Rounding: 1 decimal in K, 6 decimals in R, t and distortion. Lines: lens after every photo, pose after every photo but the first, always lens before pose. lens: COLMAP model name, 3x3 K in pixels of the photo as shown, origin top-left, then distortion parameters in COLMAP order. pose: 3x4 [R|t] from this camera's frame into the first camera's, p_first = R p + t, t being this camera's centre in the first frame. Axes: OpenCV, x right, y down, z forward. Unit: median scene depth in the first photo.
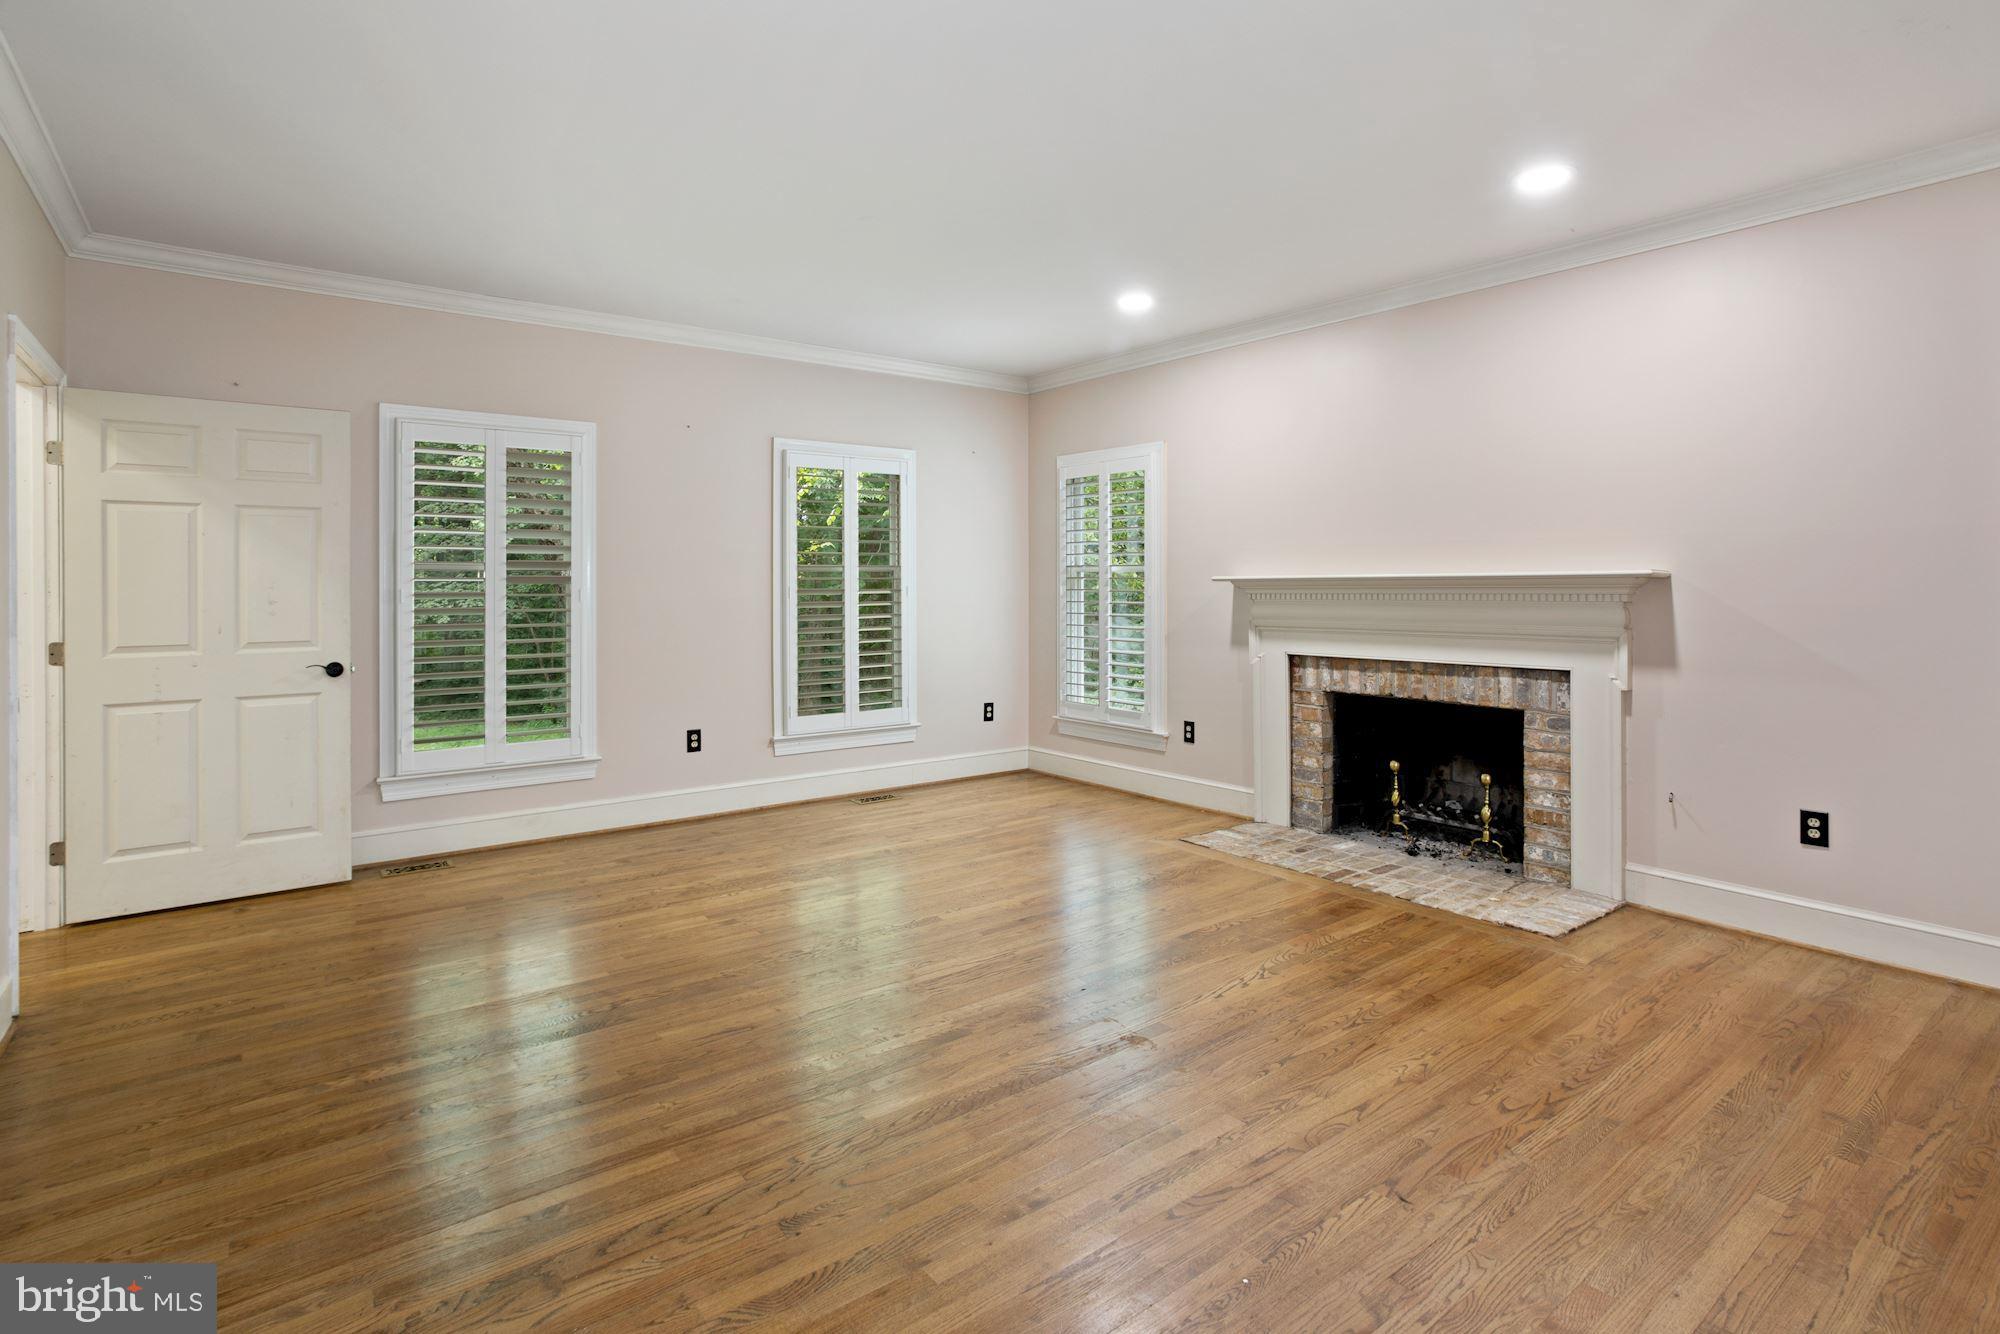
lens RADIAL K [[989.9, 0, 994.7], [0, 989.9, 592.6], [0, 0, 1]] dist [-0.025317, 0.000370]
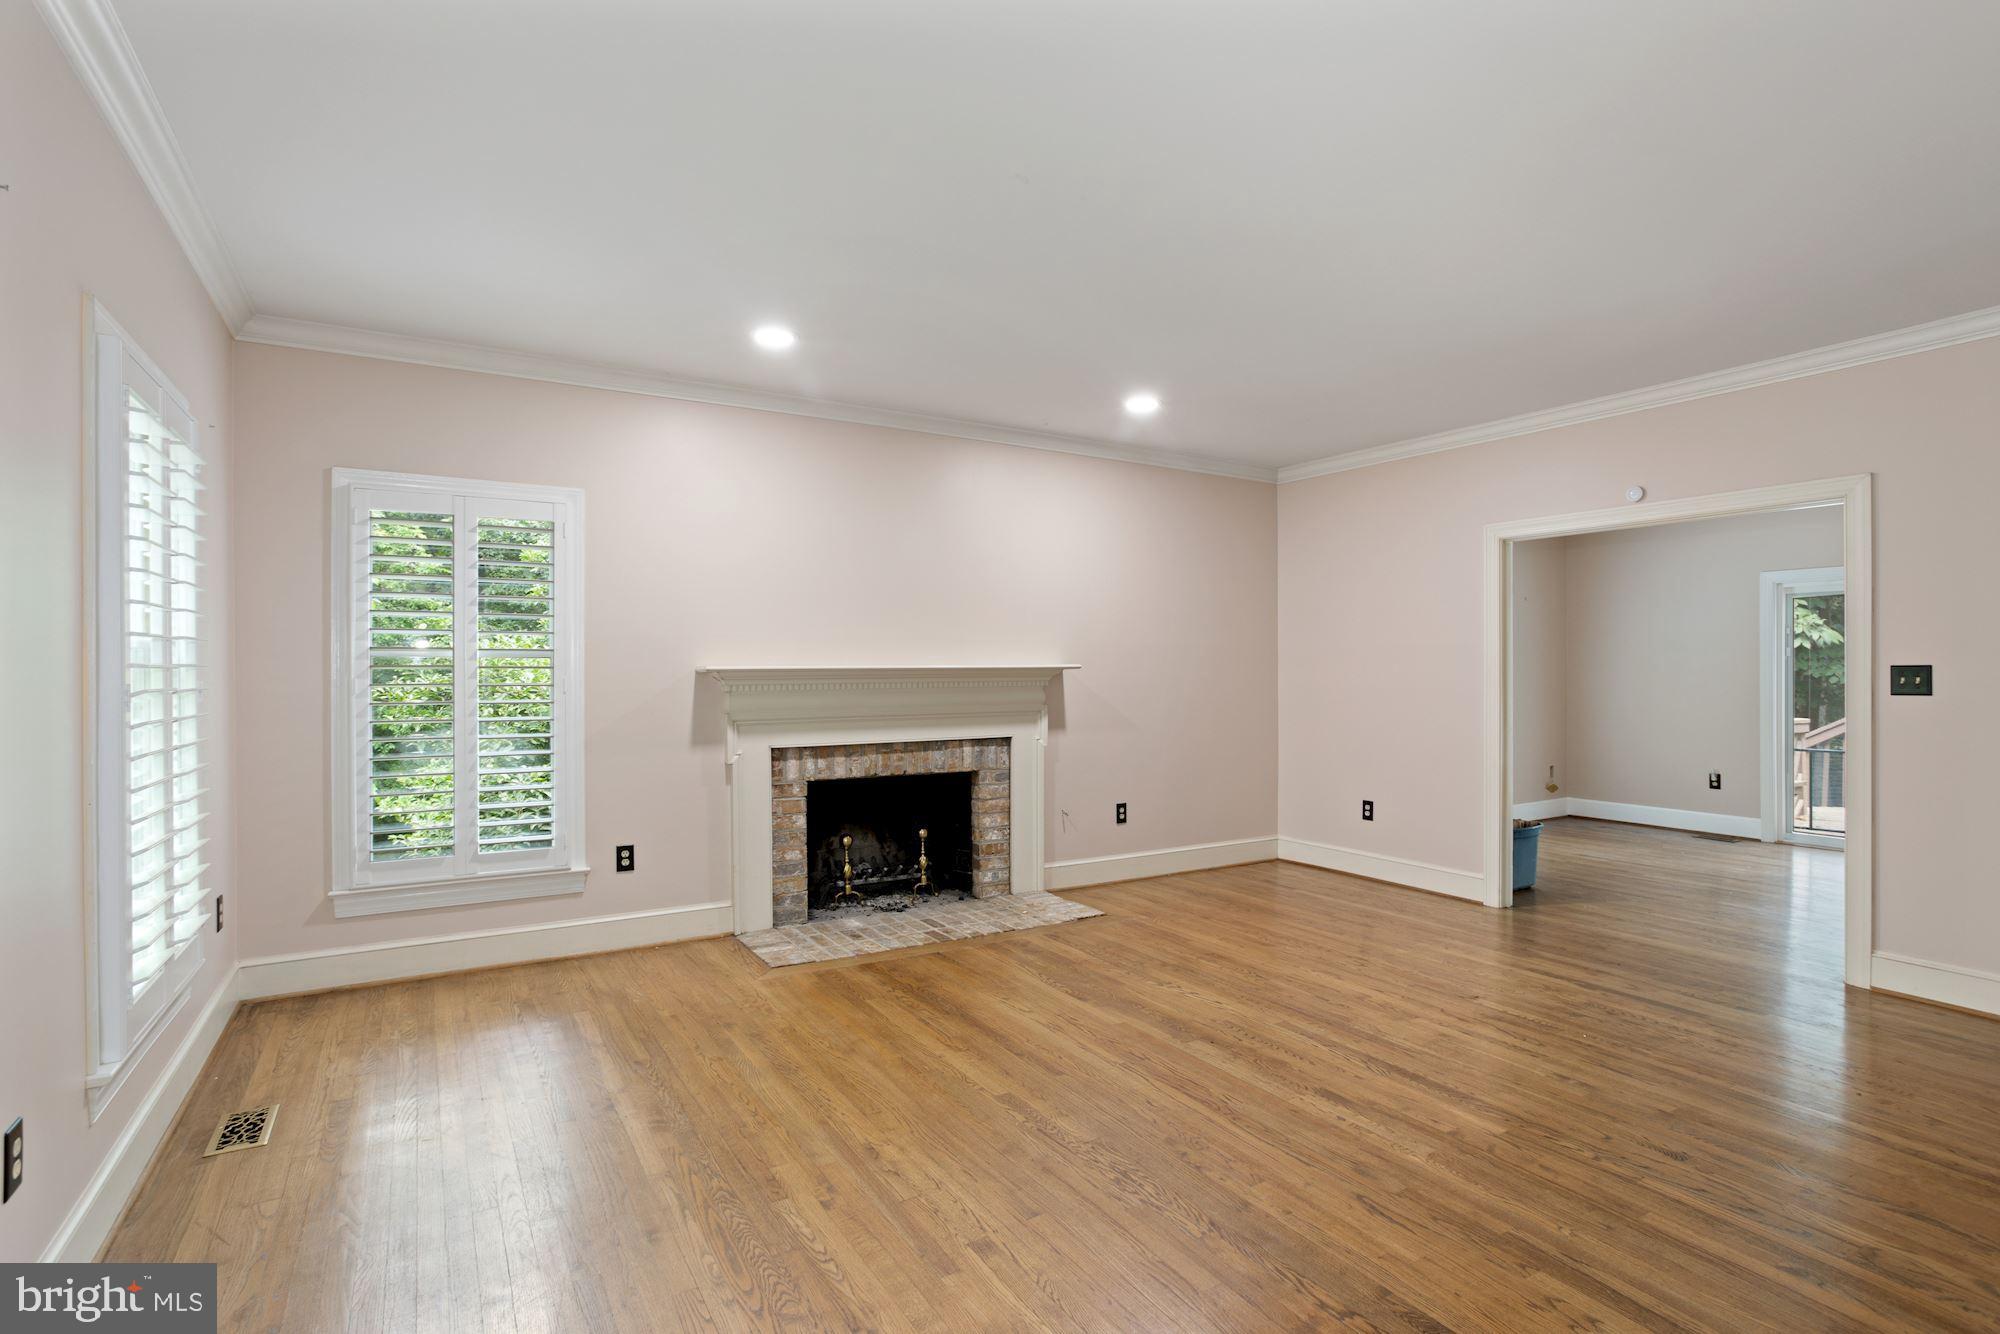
lens RADIAL K [[970.3, 0, 1000.0], [0, 970.3, 667.0], [0, 0, 1]] dist [-0.026907, 0.000772]
pose [[0.120013, 0.008132, 0.992739, -0.687618], [0.009942, 0.999906, -0.009393, -0.006085], [-0.992723, 0.010997, 0.119921, 0.749508]]
